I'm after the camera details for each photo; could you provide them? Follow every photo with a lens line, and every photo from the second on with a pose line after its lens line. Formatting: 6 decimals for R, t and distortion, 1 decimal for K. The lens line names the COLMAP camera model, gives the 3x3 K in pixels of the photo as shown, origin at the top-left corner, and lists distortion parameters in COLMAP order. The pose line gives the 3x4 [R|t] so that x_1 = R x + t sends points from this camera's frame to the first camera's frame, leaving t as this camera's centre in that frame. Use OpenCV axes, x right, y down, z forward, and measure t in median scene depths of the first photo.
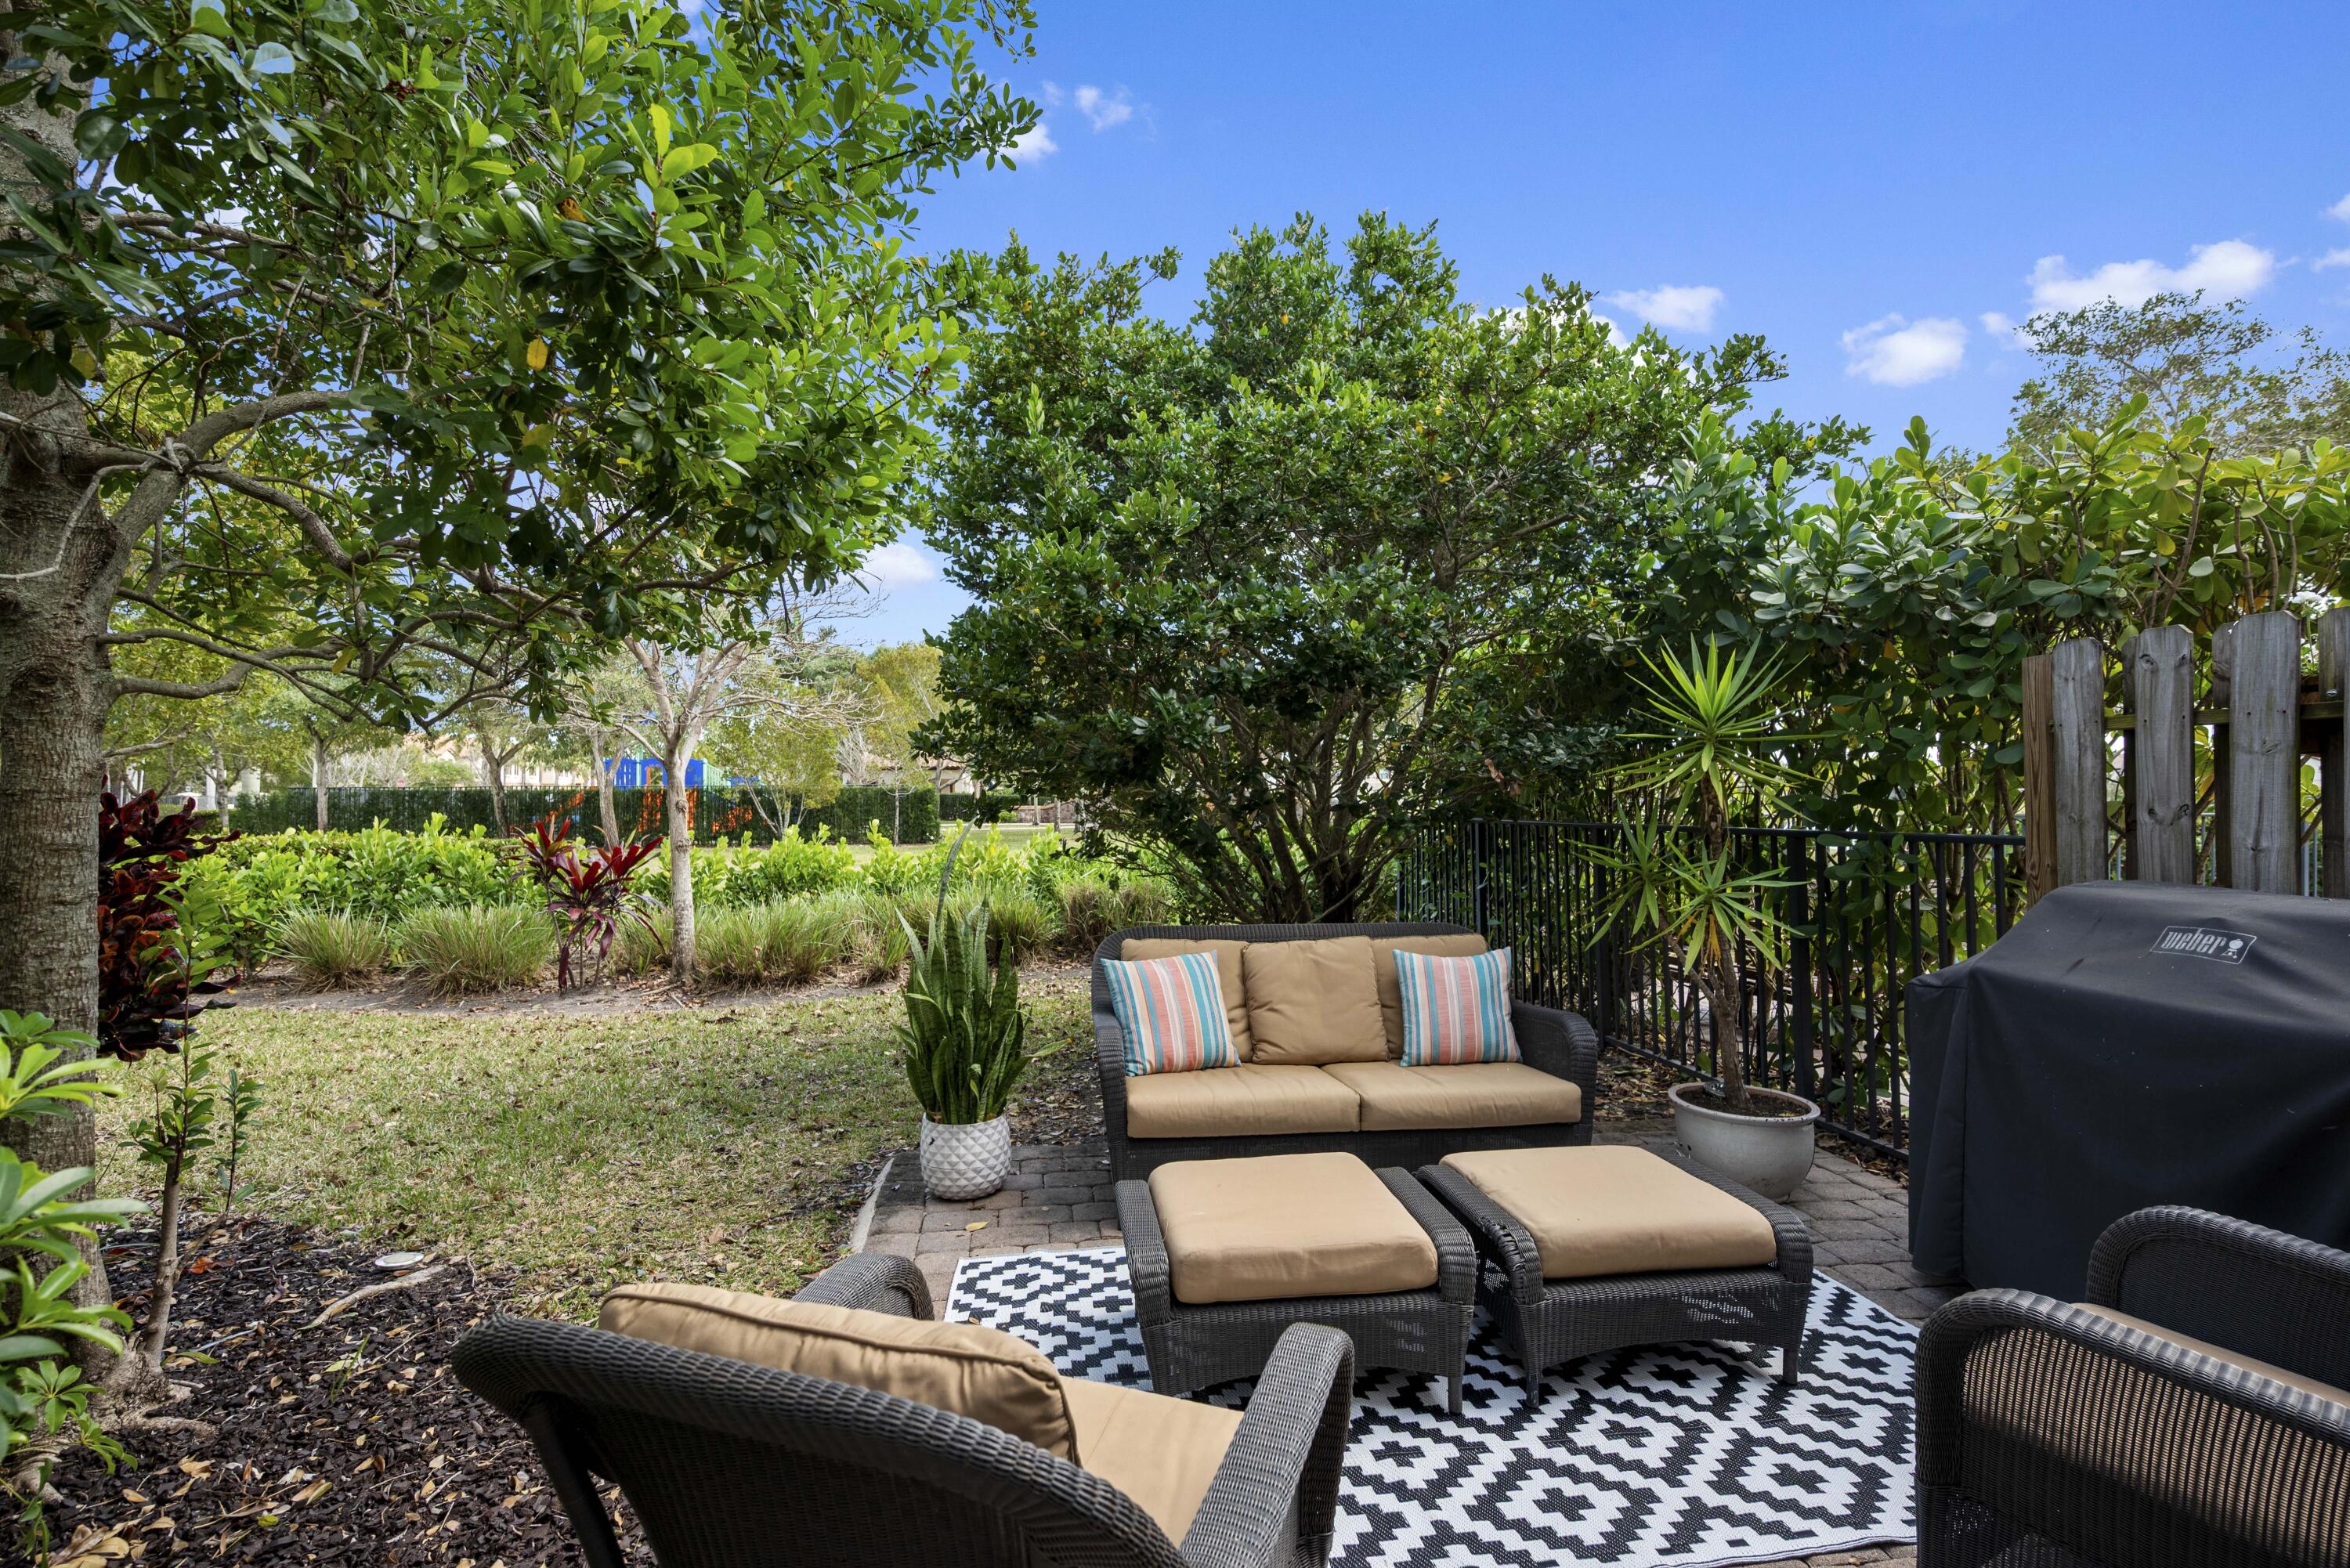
lens RADIAL K [[1051.4, 0, 1193.2], [0, 1051.4, 760.7], [0, 0, 1]] dist [-0.000546, 0.001182]
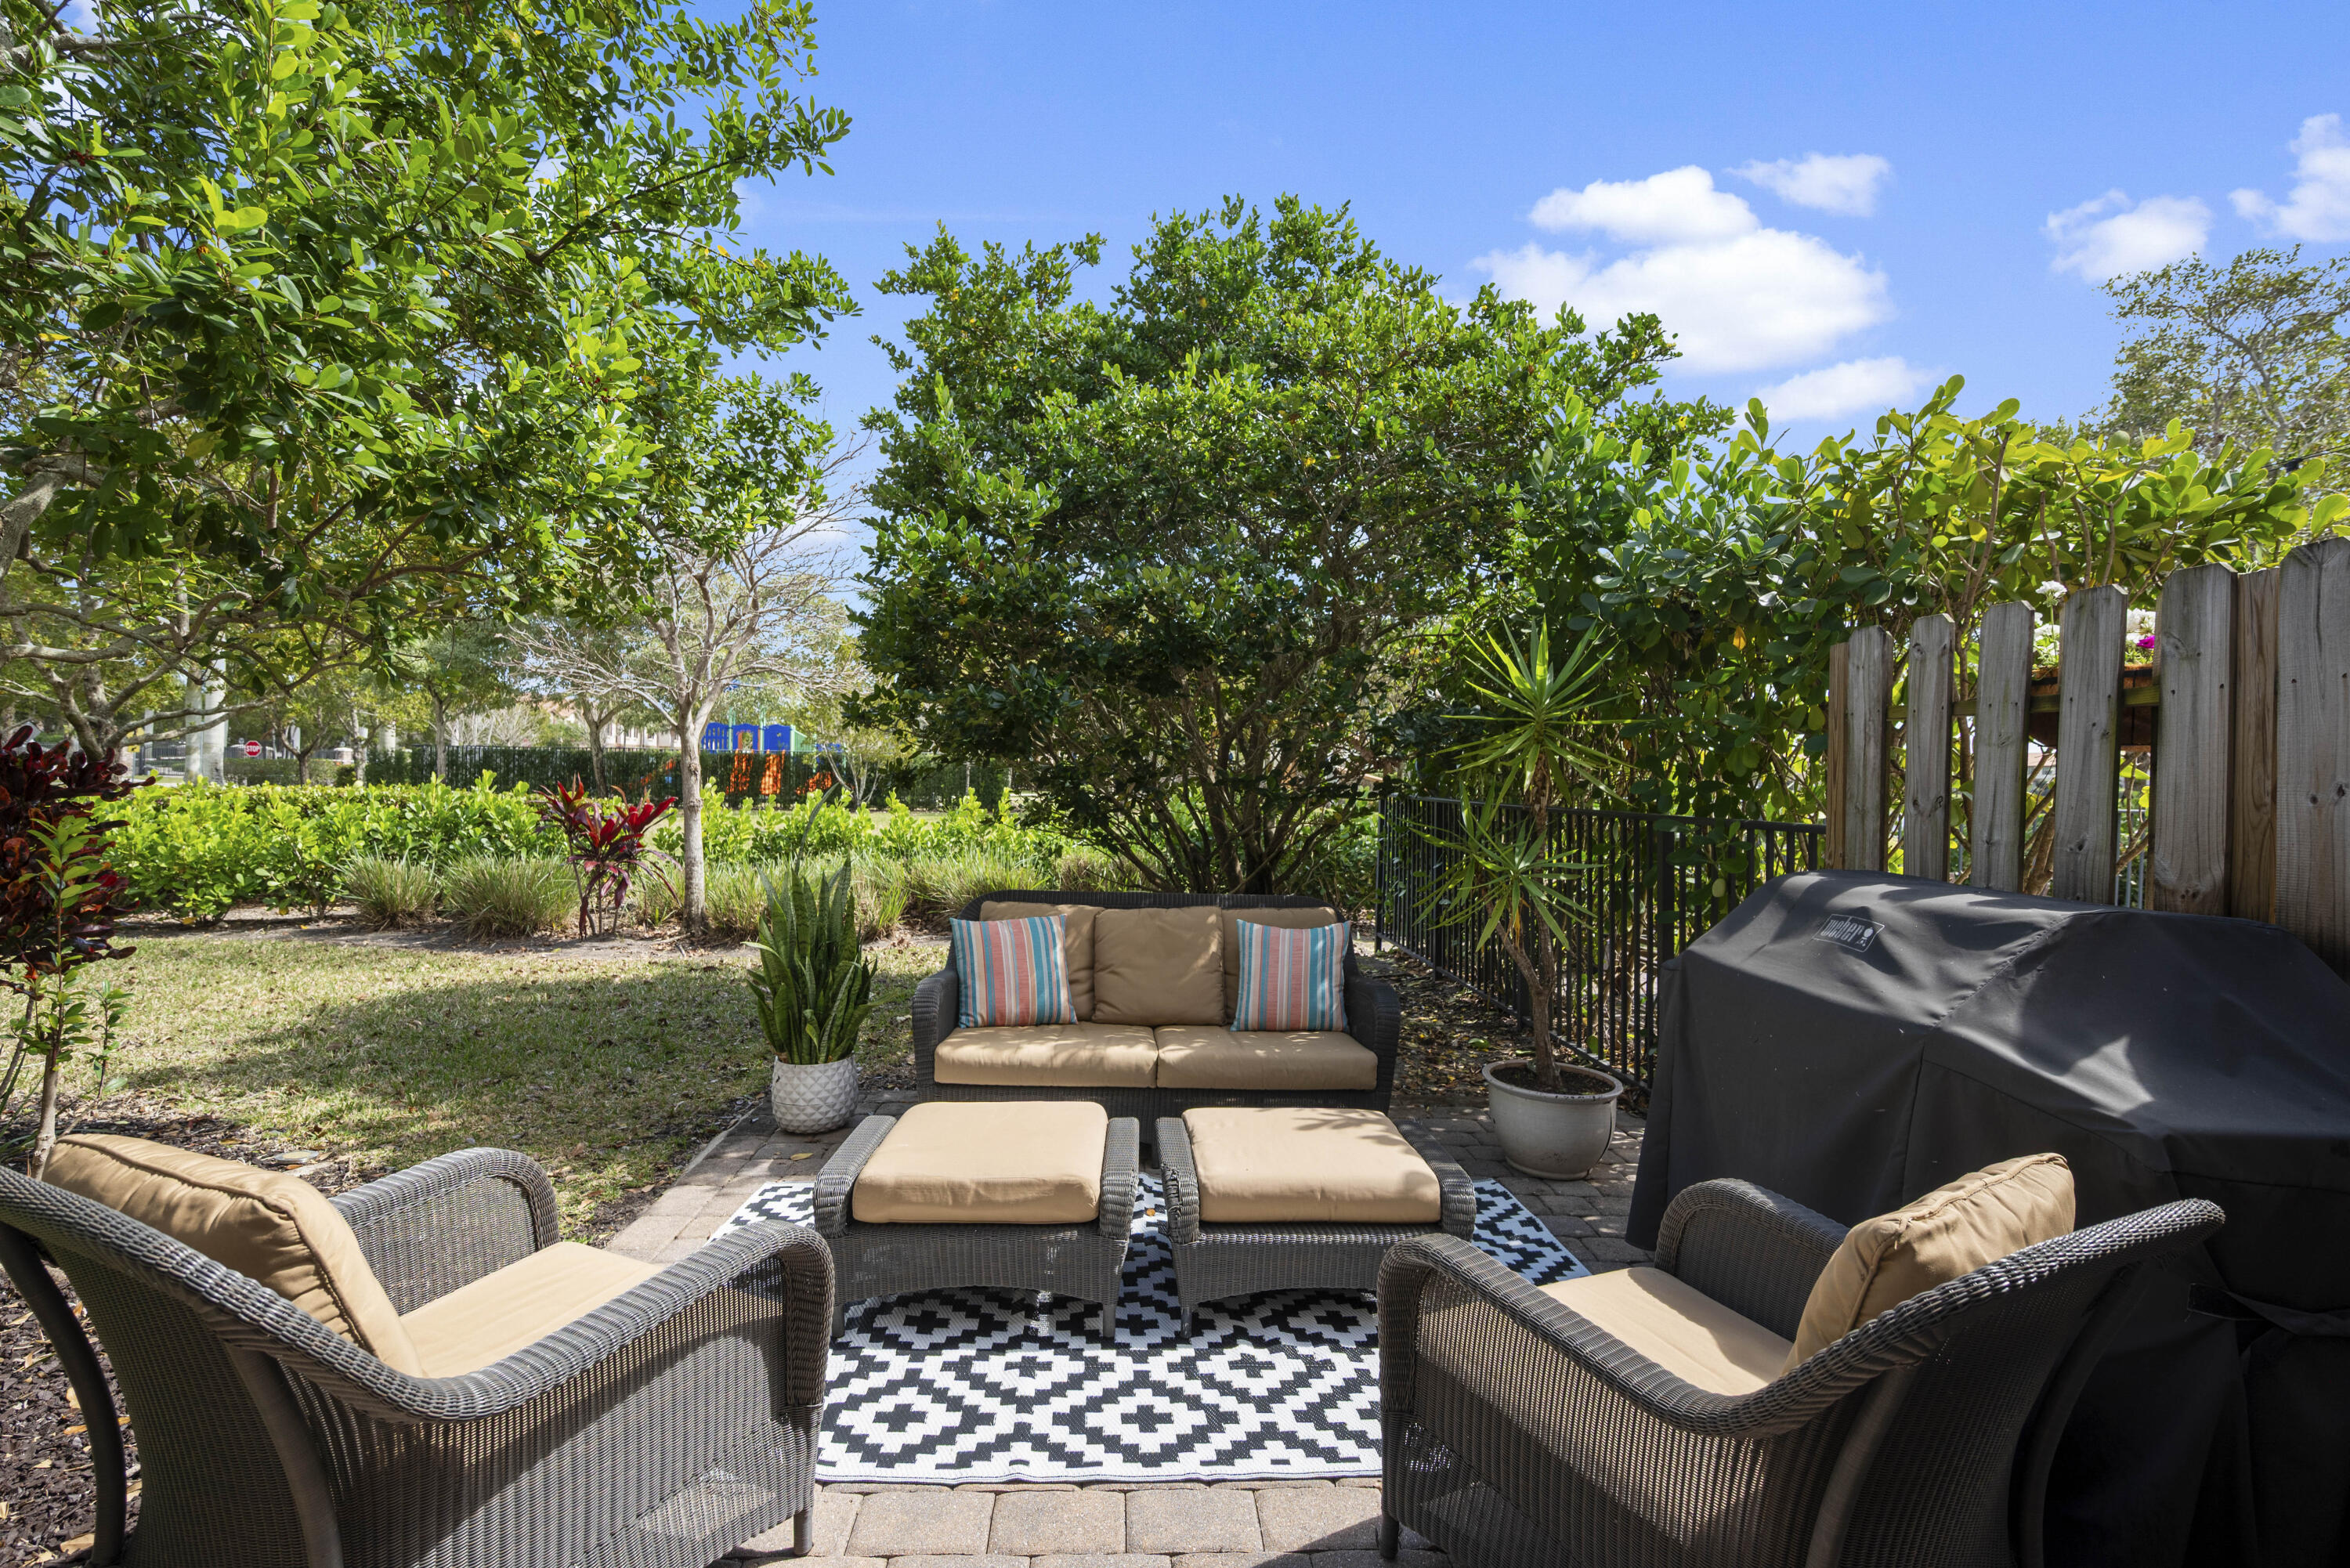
lens RADIAL K [[1051.4, 0, 1186.5], [0, 1051.4, 760.0], [0, 0, 1]] dist [-0.000546, 0.001182]
pose [[0.995775, 0.021639, -0.089242, 0.220528], [-0.019595, 0.999527, 0.023714, -0.001637], [0.089713, -0.021865, 0.995728, -0.032239]]
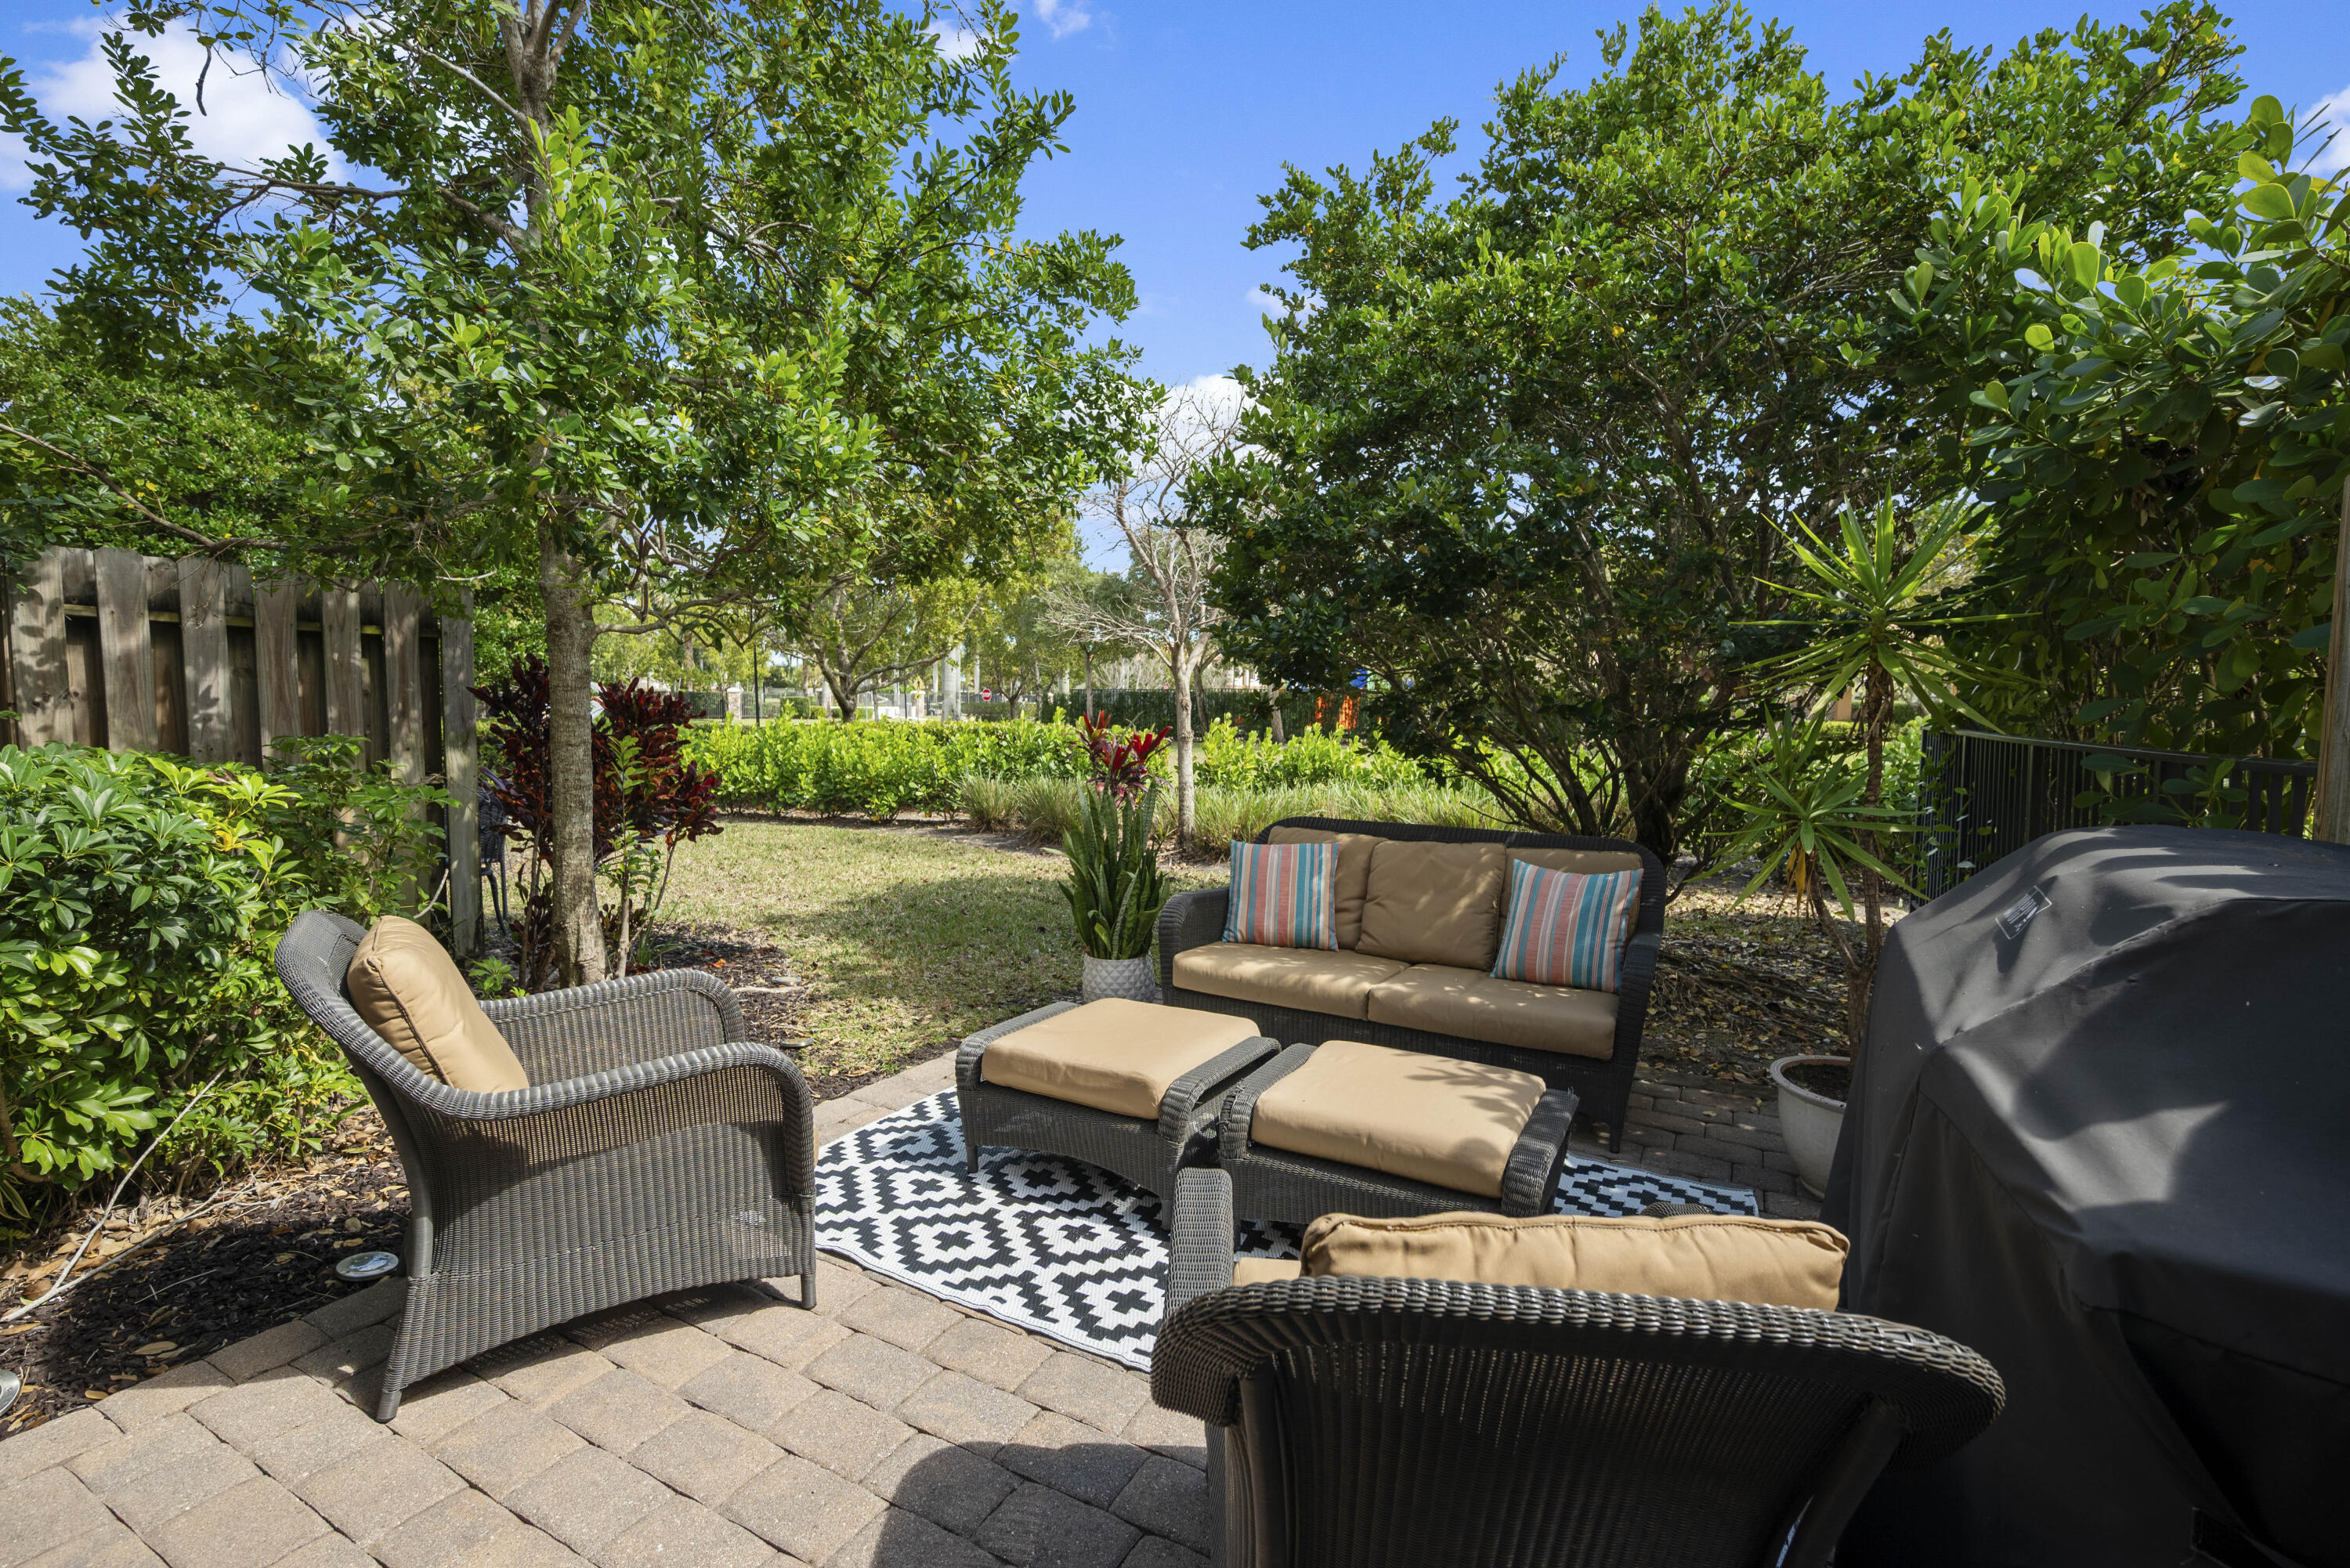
lens RADIAL K [[1051.4, 0, 1206.1], [0, 1051.4, 769.6], [0, 0, 1]] dist [-0.000546, 0.001182]
pose [[0.806531, 0.046843, -0.589334, 0.502085], [0.011946, 0.995361, 0.095465, 0.004381], [0.591072, -0.084035, 0.802230, 0.075785]]
